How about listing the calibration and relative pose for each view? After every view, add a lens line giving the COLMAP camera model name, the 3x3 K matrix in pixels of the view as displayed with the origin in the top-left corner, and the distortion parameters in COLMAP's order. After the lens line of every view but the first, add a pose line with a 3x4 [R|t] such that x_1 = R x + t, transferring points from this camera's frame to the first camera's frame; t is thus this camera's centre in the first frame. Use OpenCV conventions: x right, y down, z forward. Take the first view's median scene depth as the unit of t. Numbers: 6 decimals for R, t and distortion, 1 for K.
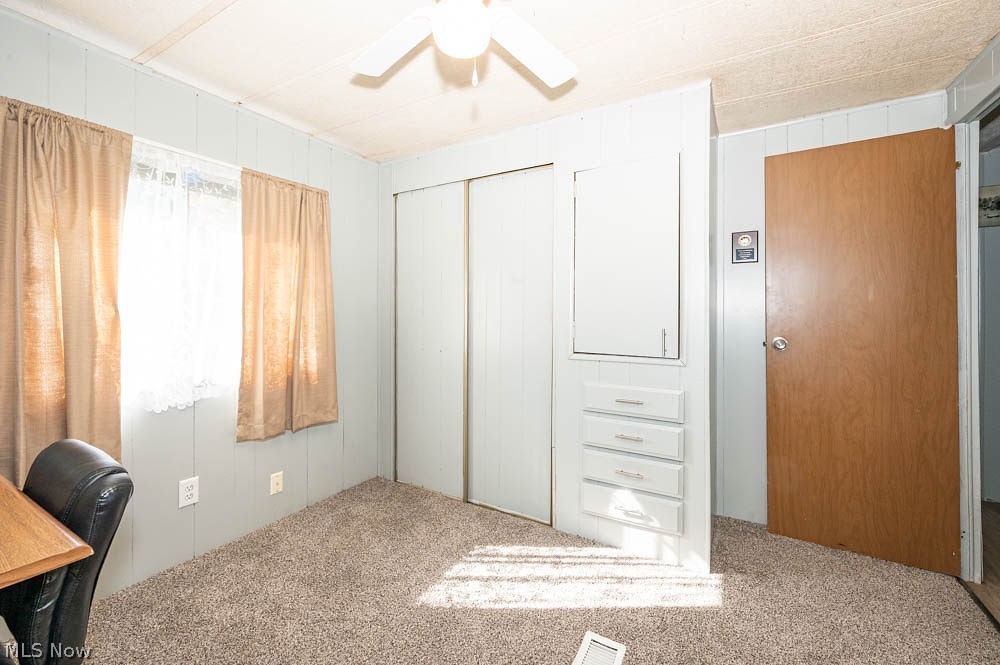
lens RADIAL K [[402.6, 0, 496.4], [0, 402.6, 314.4], [0, 0, 1]] dist [0.000279, 0.000153]
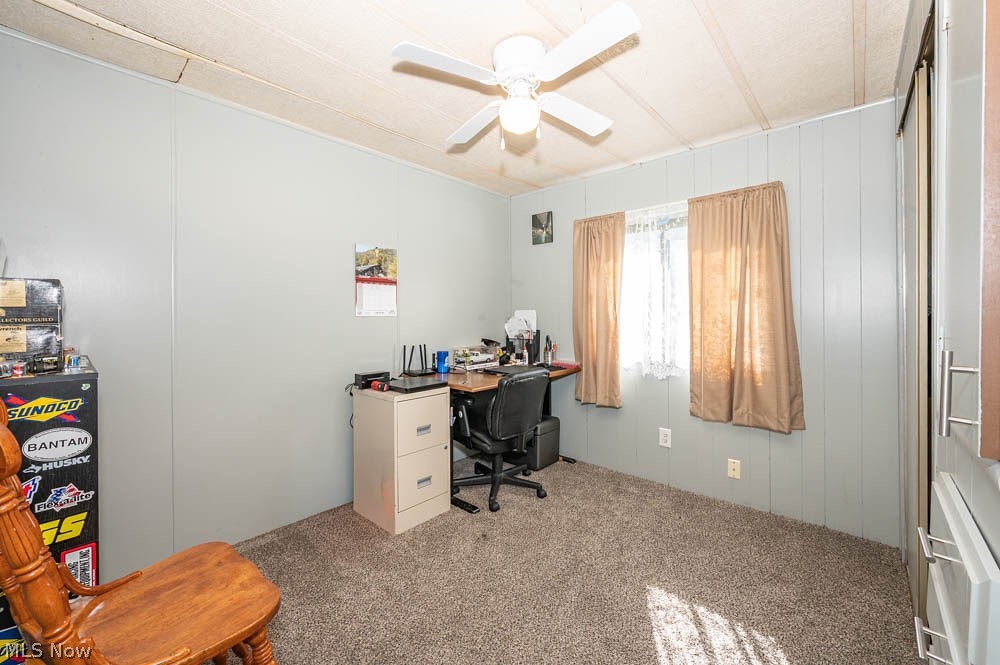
lens RADIAL K [[402.6, 0, 496.4], [0, 402.6, 314.4], [0, 0, 1]] dist [0.000279, 0.000153]
pose [[-0.185986, -0.006015, -0.982534, 0.762413], [0.002530, 0.999975, -0.006601, 0.006134], [0.982549, -0.003713, -0.185967, 0.667789]]
